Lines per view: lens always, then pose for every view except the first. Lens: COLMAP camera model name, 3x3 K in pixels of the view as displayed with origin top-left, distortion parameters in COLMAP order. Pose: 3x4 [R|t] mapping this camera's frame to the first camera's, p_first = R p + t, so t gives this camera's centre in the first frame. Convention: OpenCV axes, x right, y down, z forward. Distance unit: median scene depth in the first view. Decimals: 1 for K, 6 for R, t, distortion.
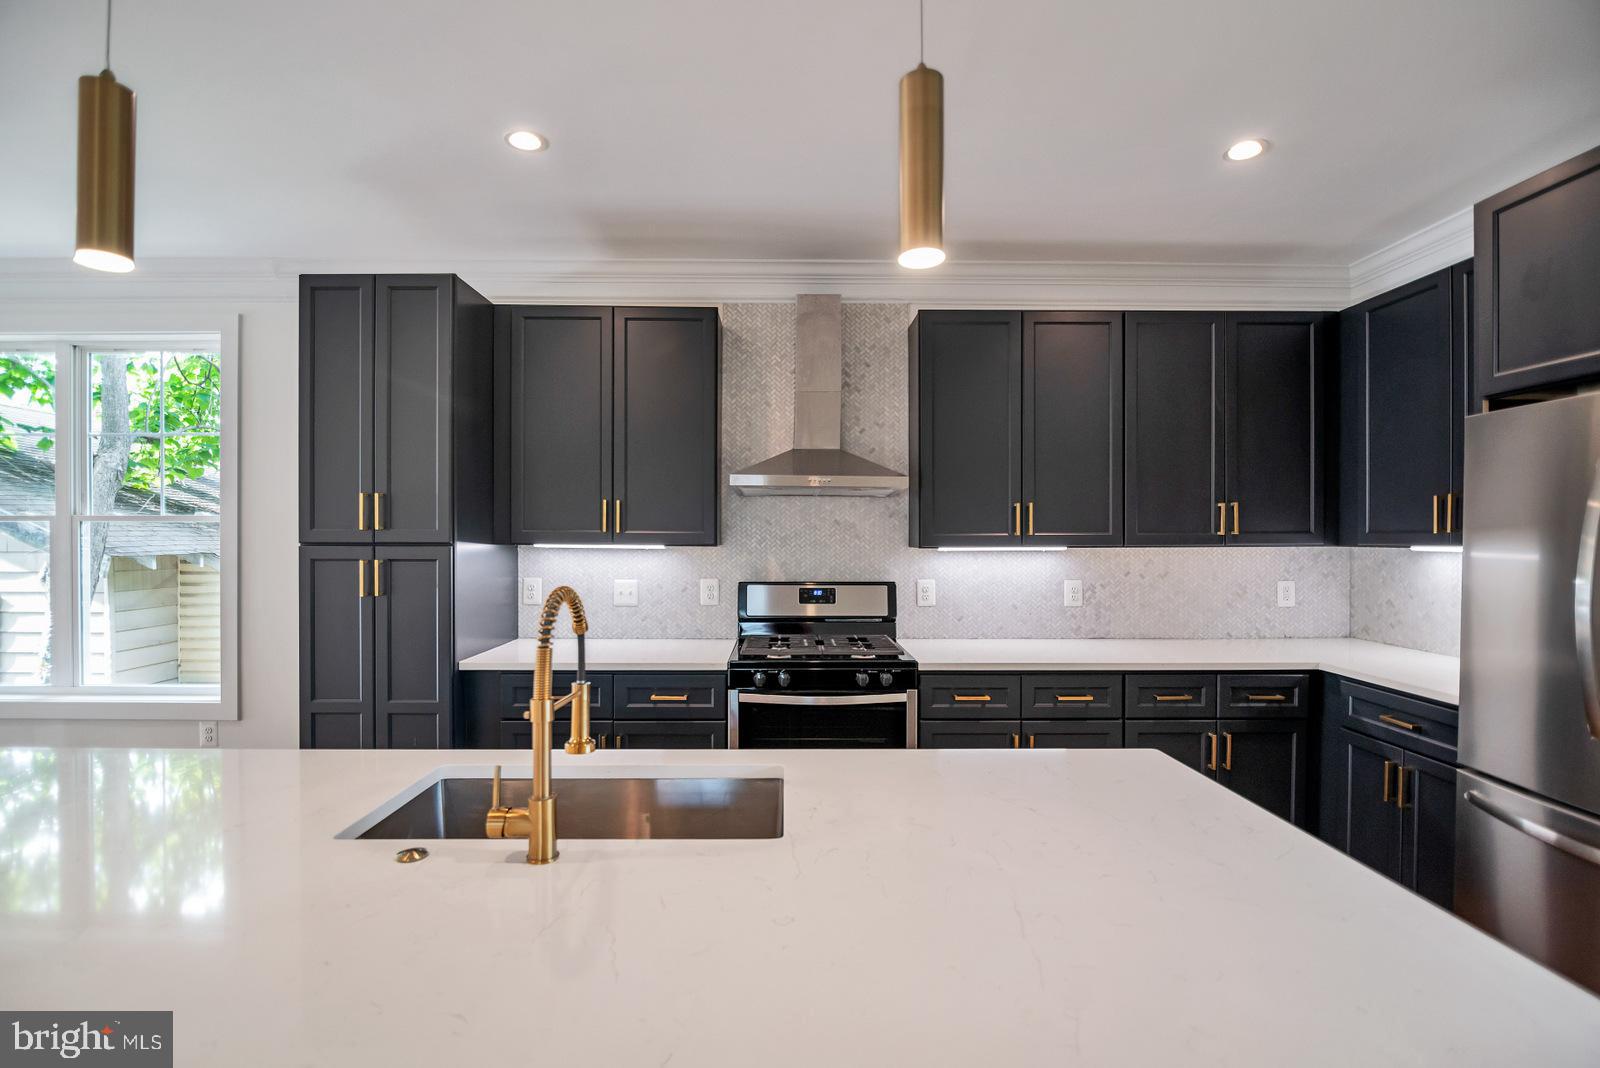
lens RADIAL K [[731.9, 0, 775.1], [0, 731.9, 539.9], [0, 0, 1]] dist [-0.011507, -0.001598]
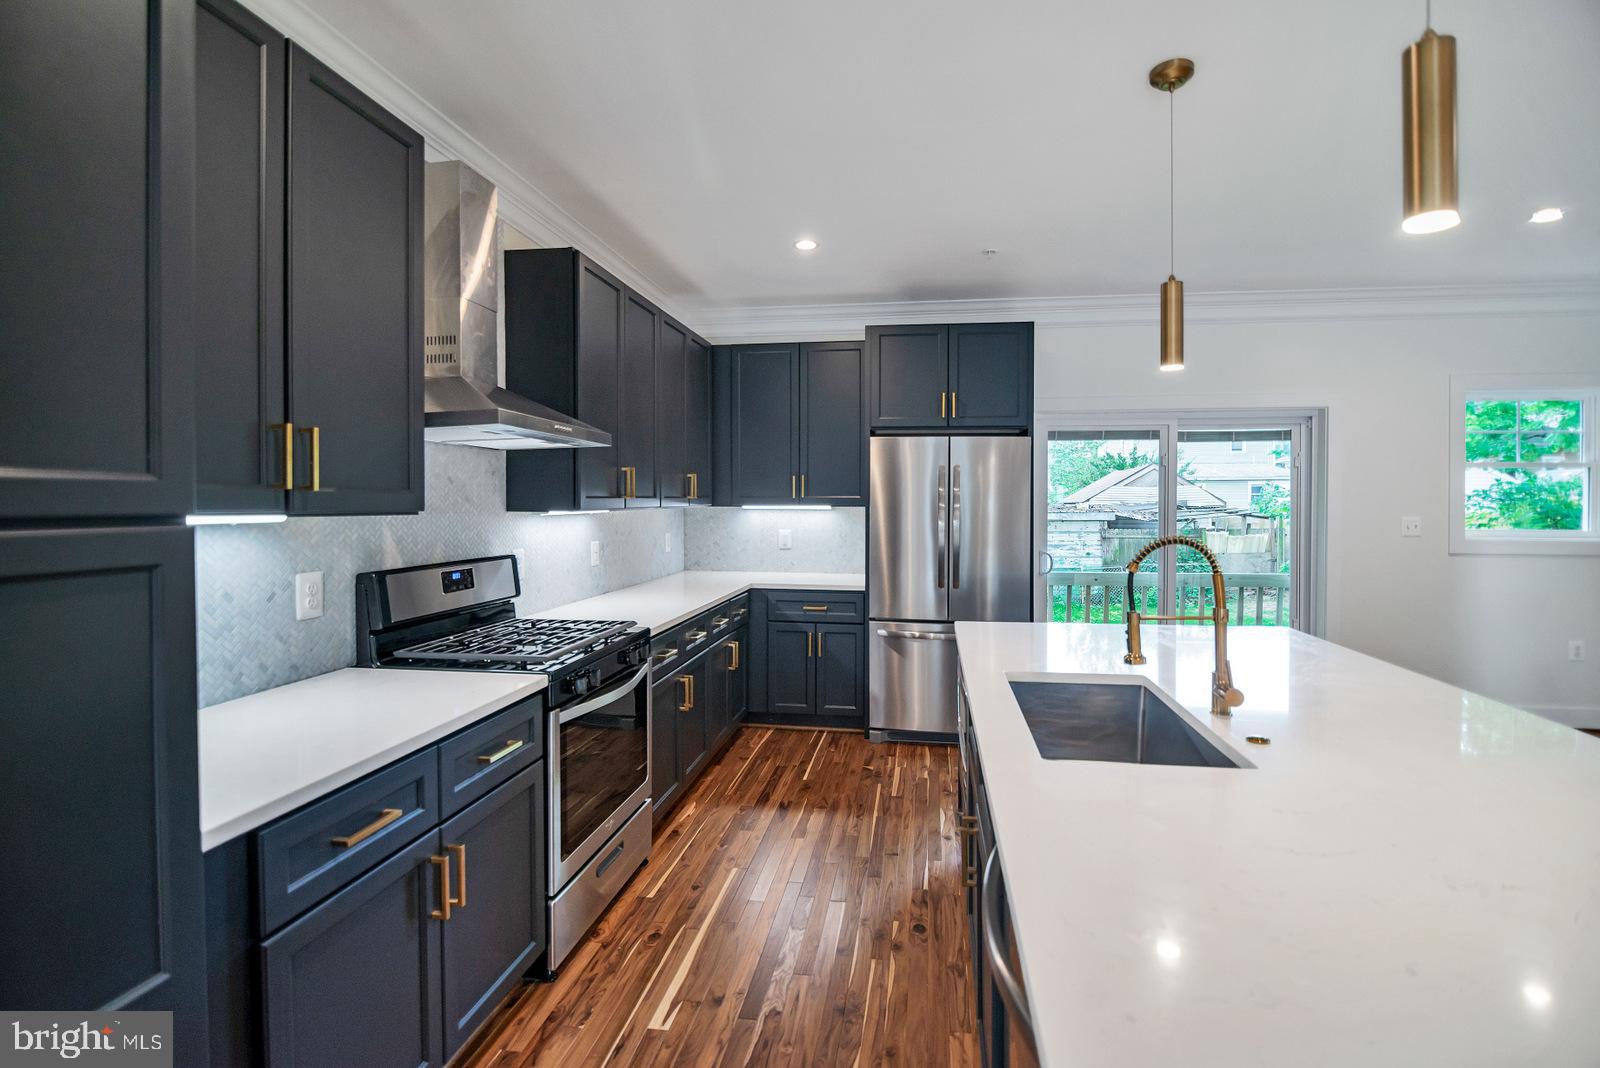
lens RADIAL K [[731.9, 0, 836.4], [0, 731.9, 505.3], [0, 0, 1]] dist [-0.011507, -0.001598]
pose [[0.131293, -0.005698, 0.991327, -0.631073], [0.005809, 0.999971, 0.004979, -0.000315], [-0.991327, 0.005105, 0.131322, 0.536688]]
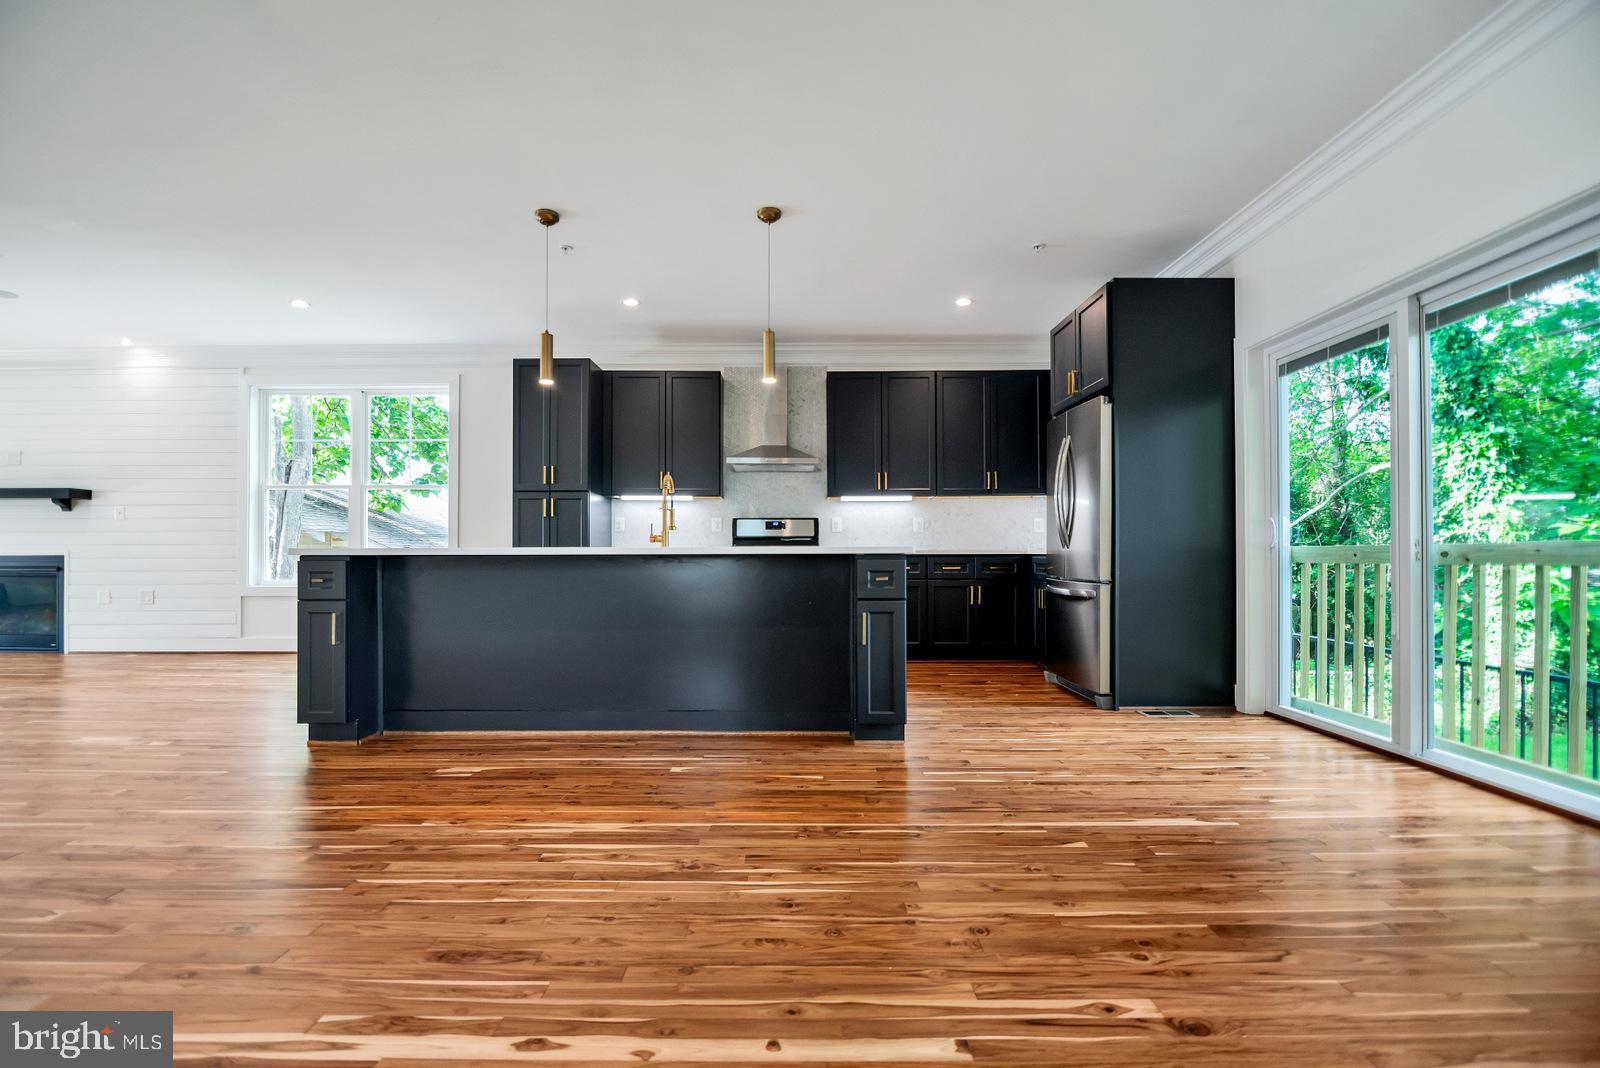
lens RADIAL K [[731.9, 0, 775.4], [0, 731.9, 533.3], [0, 0, 1]] dist [-0.011507, -0.001598]
pose [[0.999714, -0.003822, -0.023587, 0.102974], [0.003058, 0.999473, -0.032319, 0.158457], [0.023698, 0.032237, 0.999199, -0.845675]]
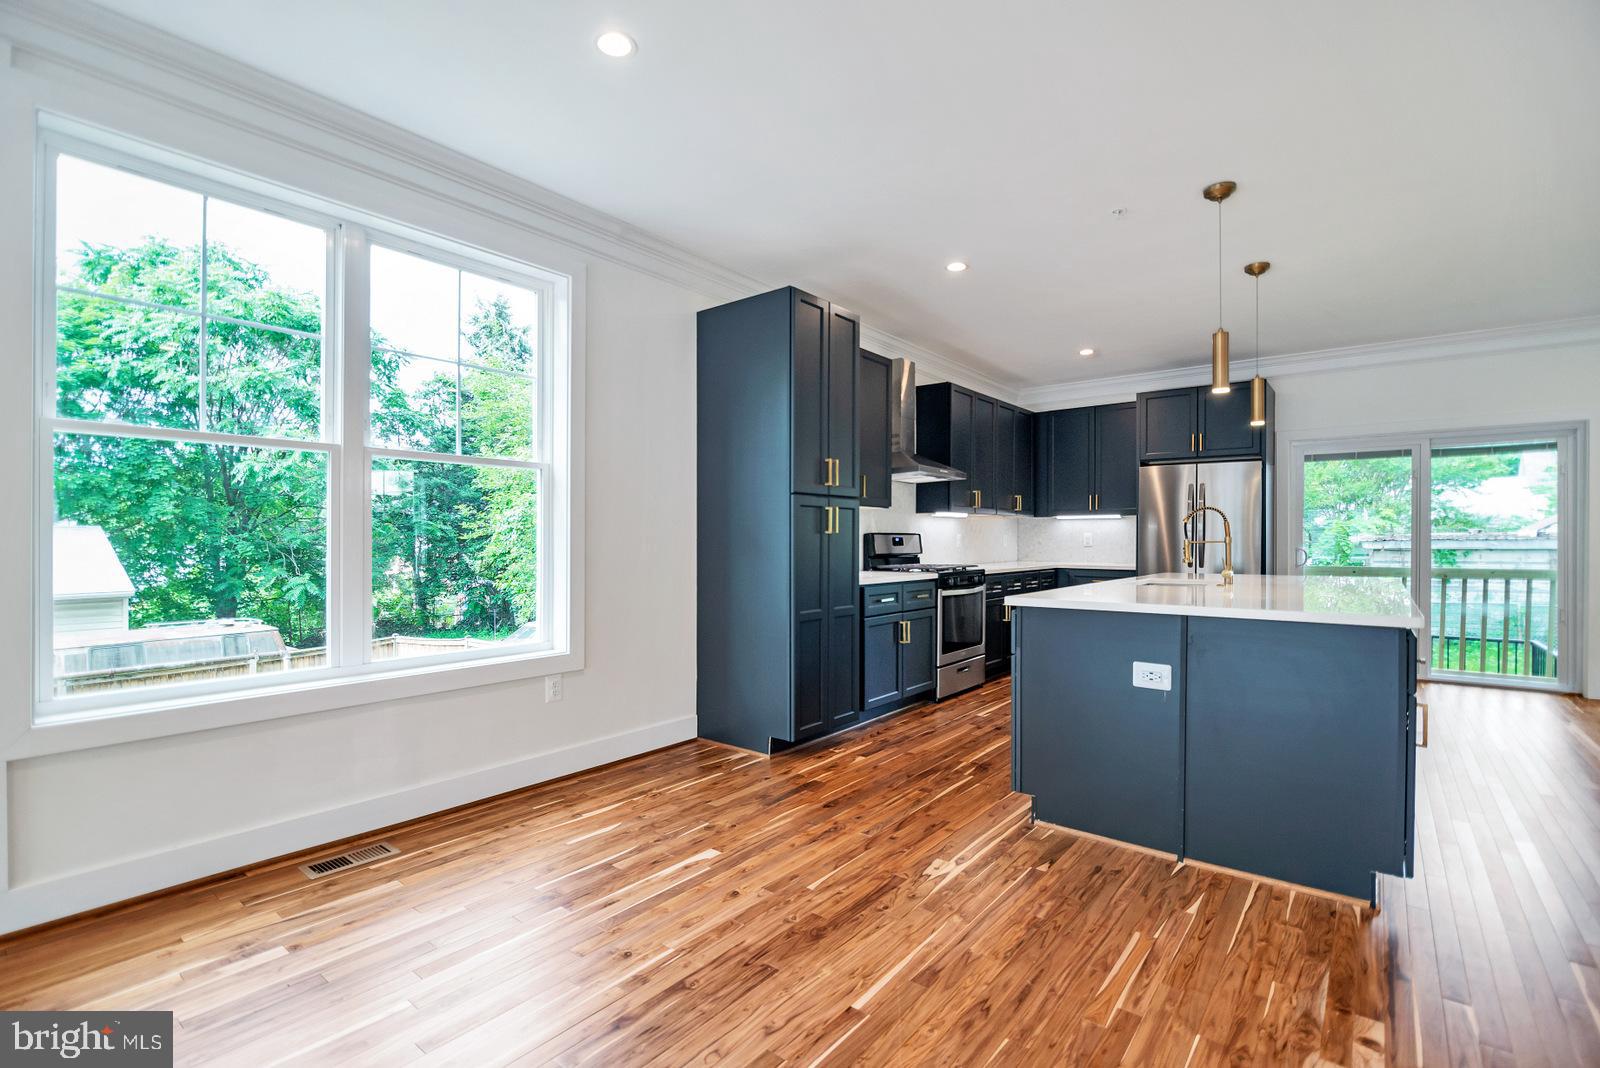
lens RADIAL K [[731.9, 0, 793.8], [0, 731.9, 545.8], [0, 0, 1]] dist [-0.011507, -0.001598]
pose [[0.633118, -0.007933, 0.774015, -1.393848], [0.004608, 0.999968, 0.006481, 0.076064], [-0.774042, -0.000537, 0.633134, 0.141065]]
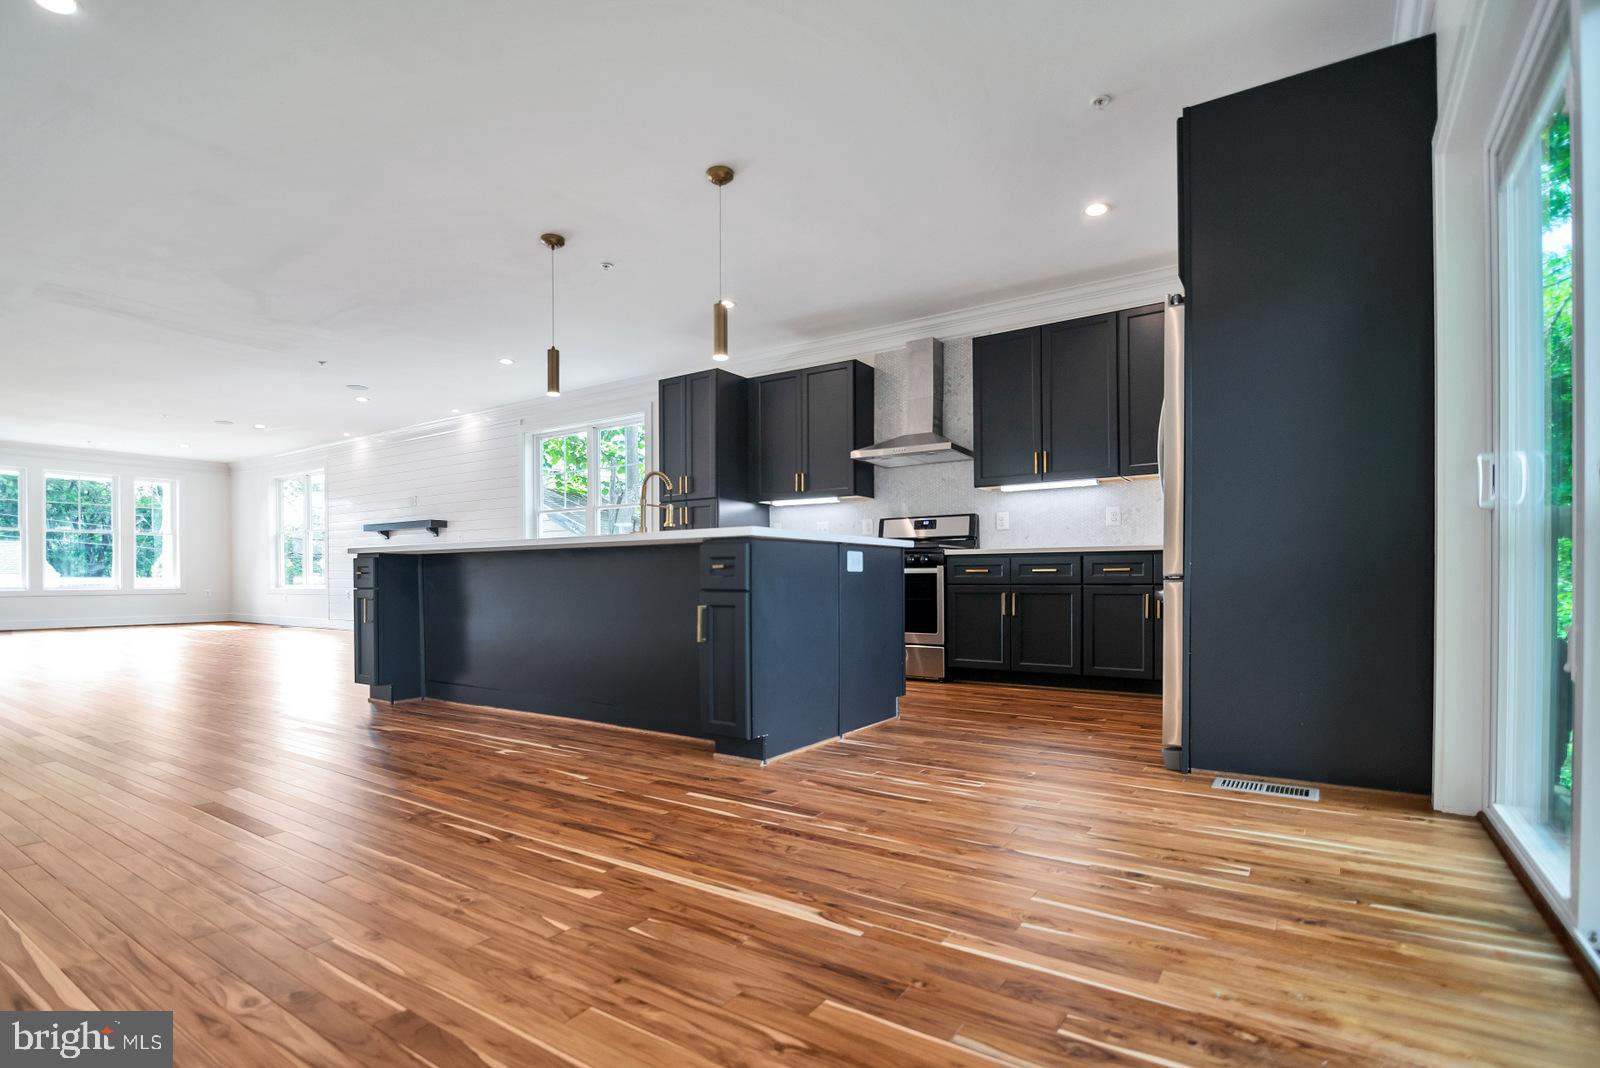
lens RADIAL K [[731.9, 0, 759.7], [0, 731.9, 574.2], [0, 0, 1]] dist [-0.011507, -0.001598]
pose [[0.816710, -0.009947, -0.576963, 0.702974], [0.006266, 0.999945, -0.008369, 0.200993], [0.577015, 0.003220, 0.816727, -0.538960]]
